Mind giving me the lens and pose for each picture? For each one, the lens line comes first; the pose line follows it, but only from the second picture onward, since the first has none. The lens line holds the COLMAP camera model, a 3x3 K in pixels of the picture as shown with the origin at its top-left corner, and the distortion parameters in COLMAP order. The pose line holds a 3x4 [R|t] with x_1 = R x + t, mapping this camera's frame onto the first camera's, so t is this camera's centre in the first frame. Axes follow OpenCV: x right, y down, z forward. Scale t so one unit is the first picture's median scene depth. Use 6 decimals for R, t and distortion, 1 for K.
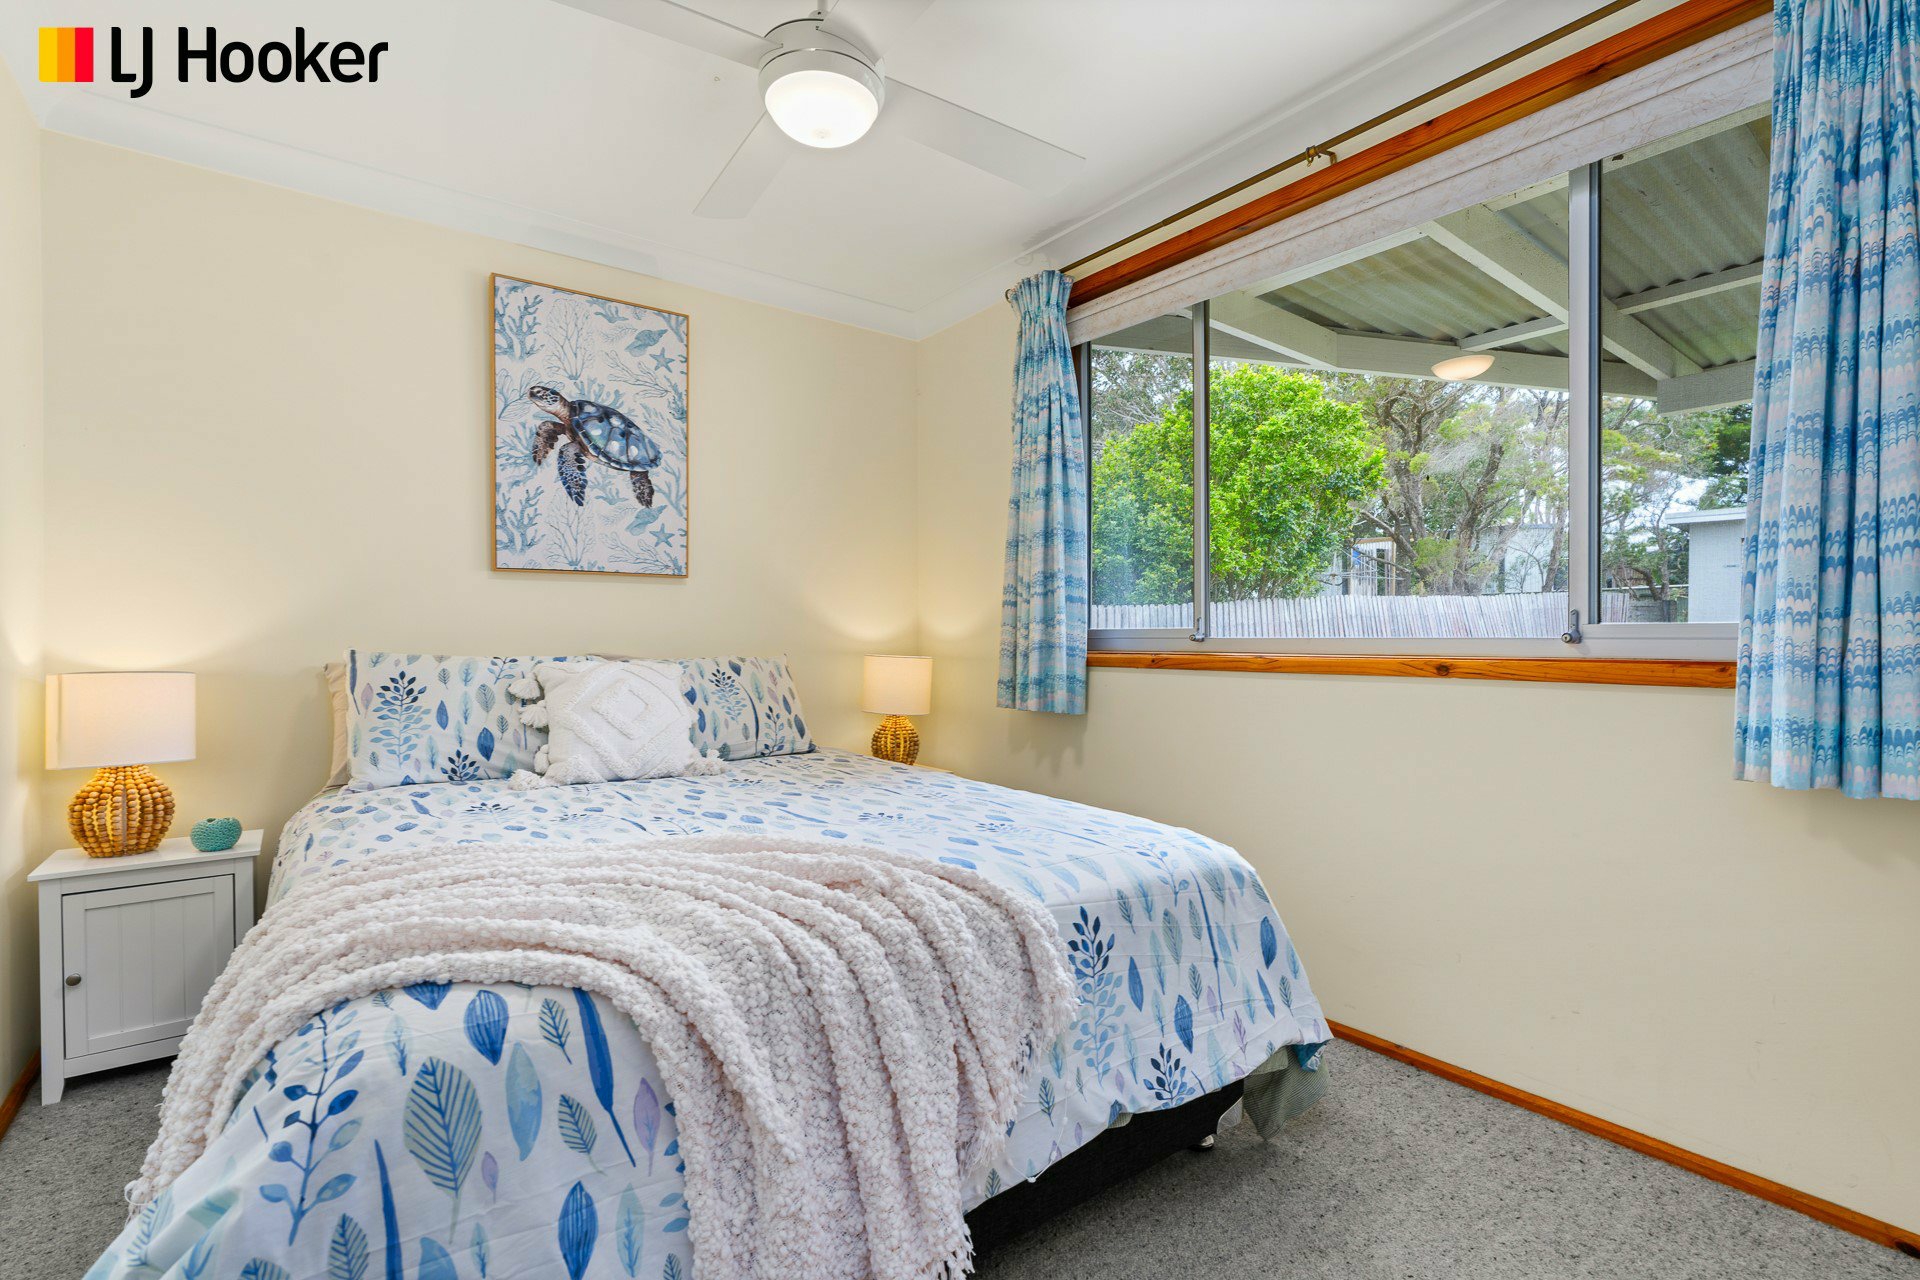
lens RADIAL K [[875.7, 0, 956.2], [0, 875.7, 627.6], [0, 0, 1]] dist [-0.002463, -0.000634]
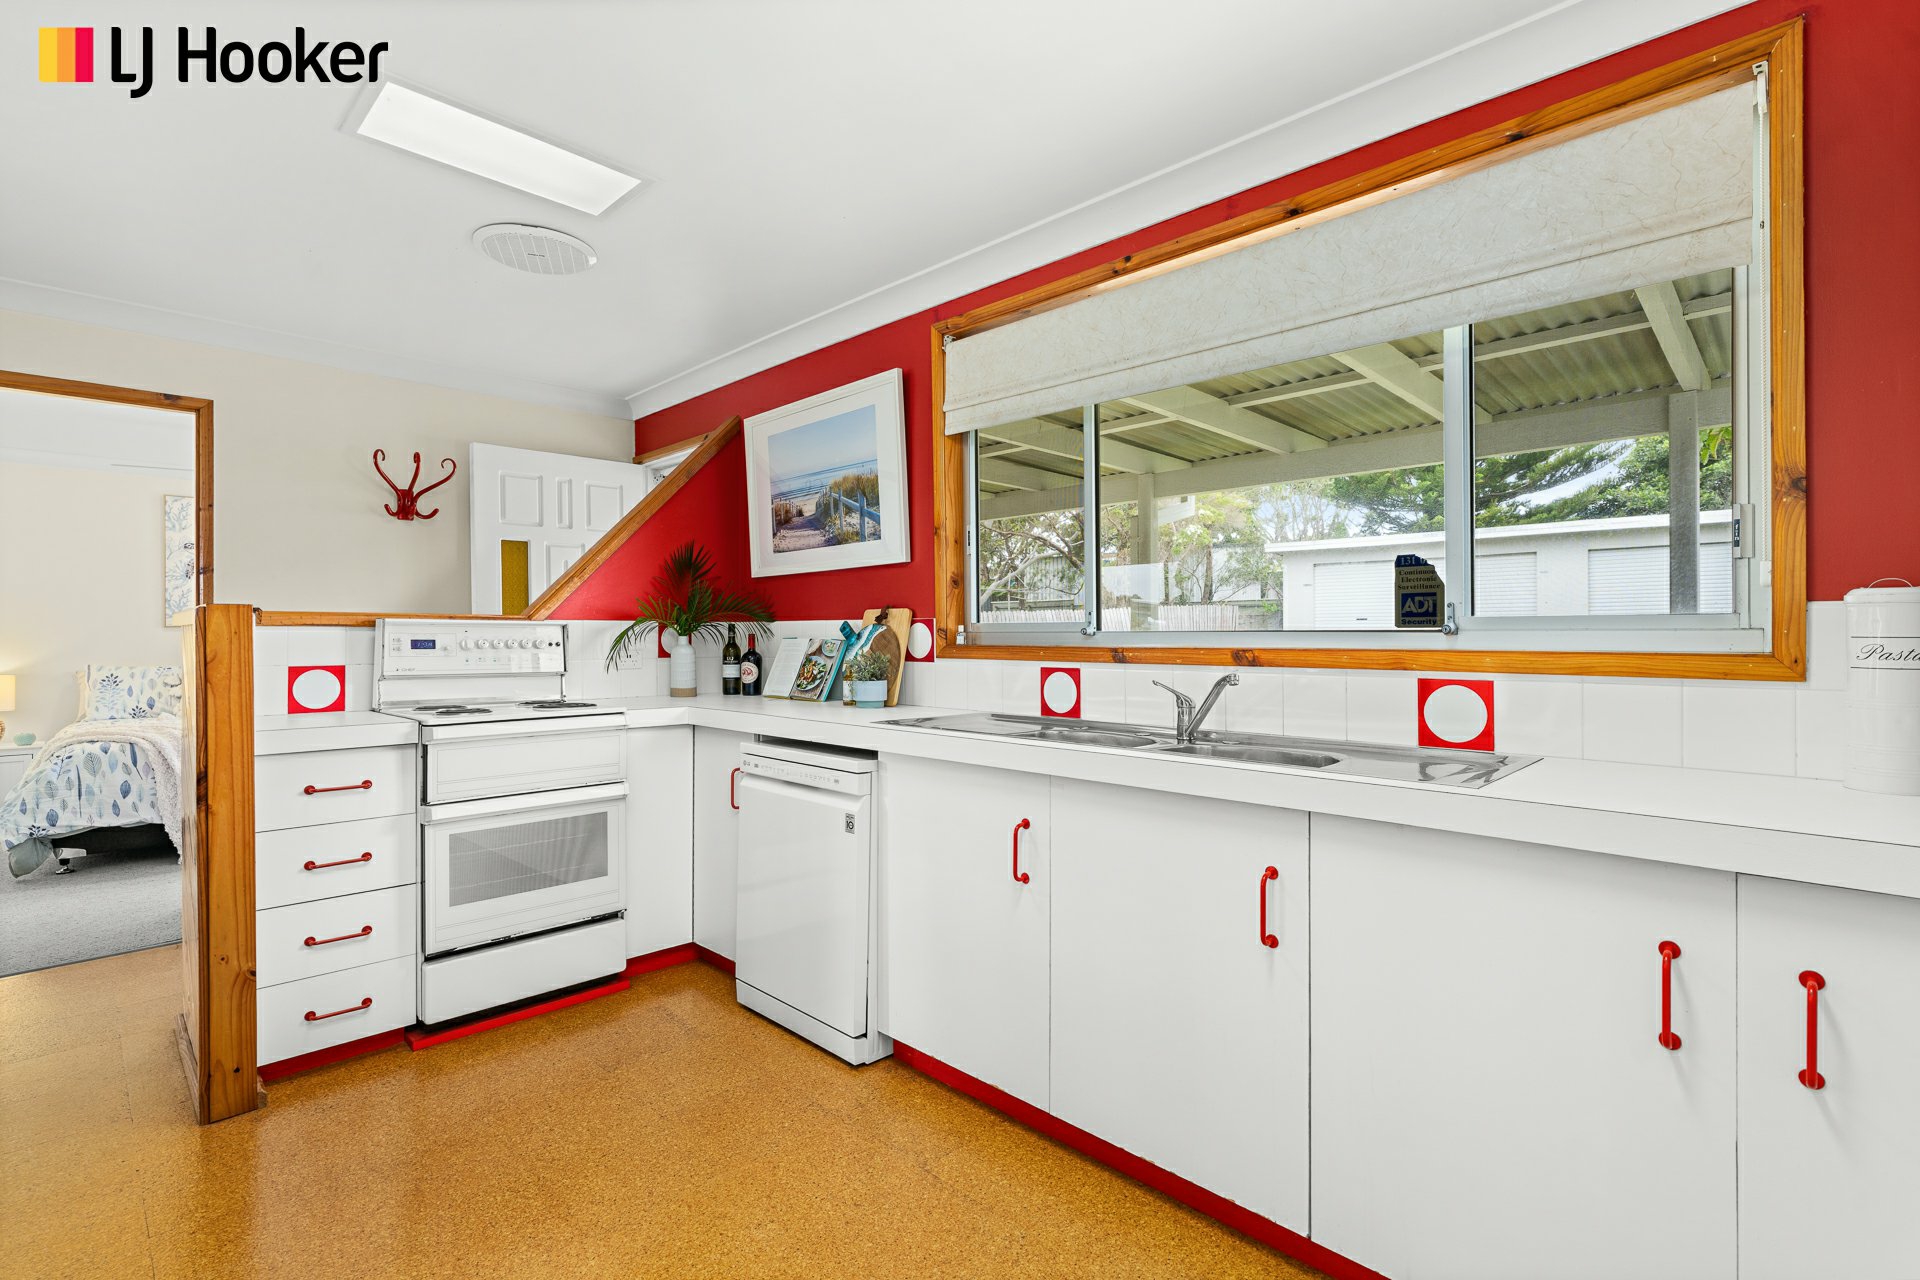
lens RADIAL K [[875.7, 0, 956.2], [0, 875.7, 627.6], [0, 0, 1]] dist [-0.002463, -0.000634]
pose [[0.989410, 0.004522, 0.145075, 1.368532], [-0.004035, 0.999985, -0.003647, -0.079385], [-0.145090, 0.003023, 0.989414, -1.783745]]
